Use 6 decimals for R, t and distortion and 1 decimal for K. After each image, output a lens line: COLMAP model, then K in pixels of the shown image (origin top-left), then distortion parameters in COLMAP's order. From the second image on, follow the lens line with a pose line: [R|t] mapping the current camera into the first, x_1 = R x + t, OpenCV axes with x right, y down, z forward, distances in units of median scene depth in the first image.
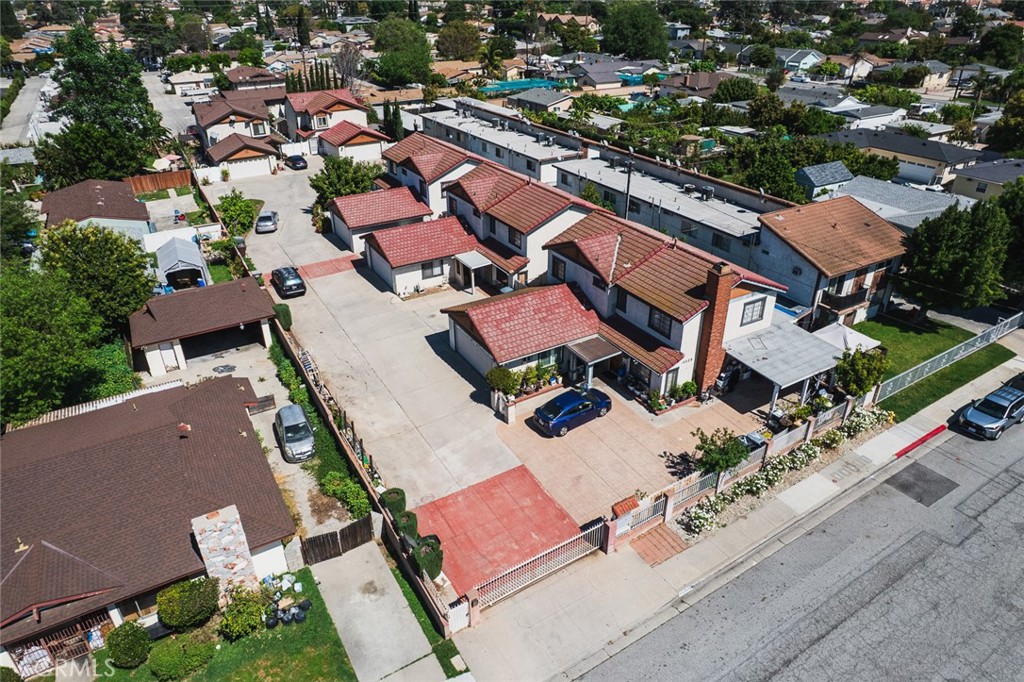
lens RADIAL K [[659.4, 0, 509.2], [0, 659.4, 336.5], [0, 0, 1]] dist [-0.077361, 0.068139]
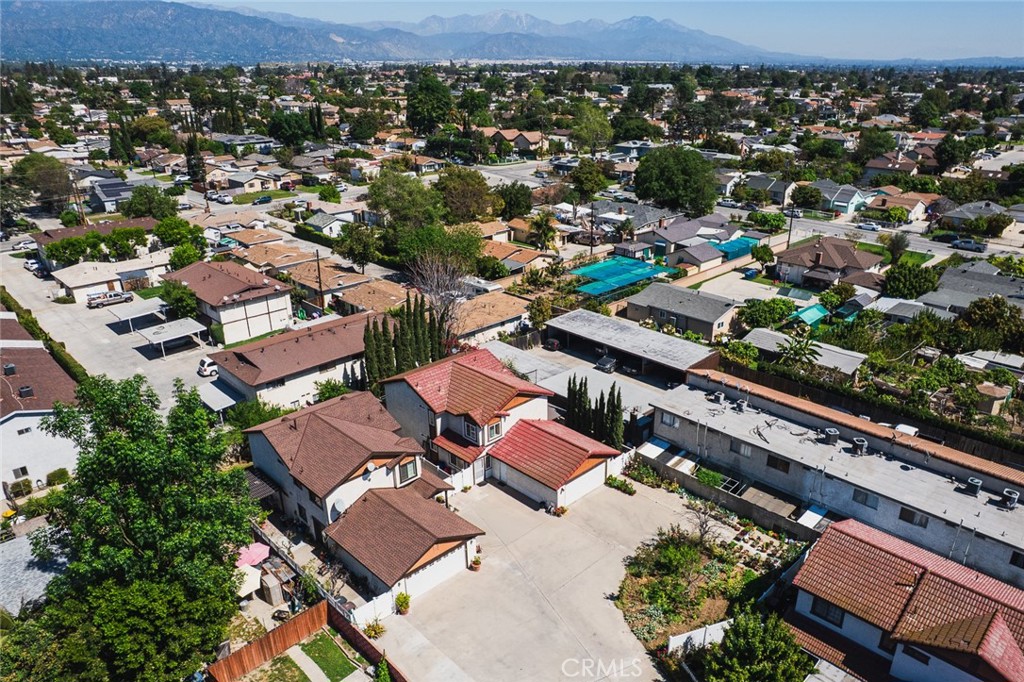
lens RADIAL K [[694.9, 0, 543.3], [0, 694.9, 374.3], [0, 0, 1]] dist [-0.024567, 0.004884]
pose [[0.963142, -0.100288, 0.249600, -0.298123], [0.118576, 0.991172, -0.059305, -0.254369], [-0.241449, 0.086716, 0.966531, 0.283479]]
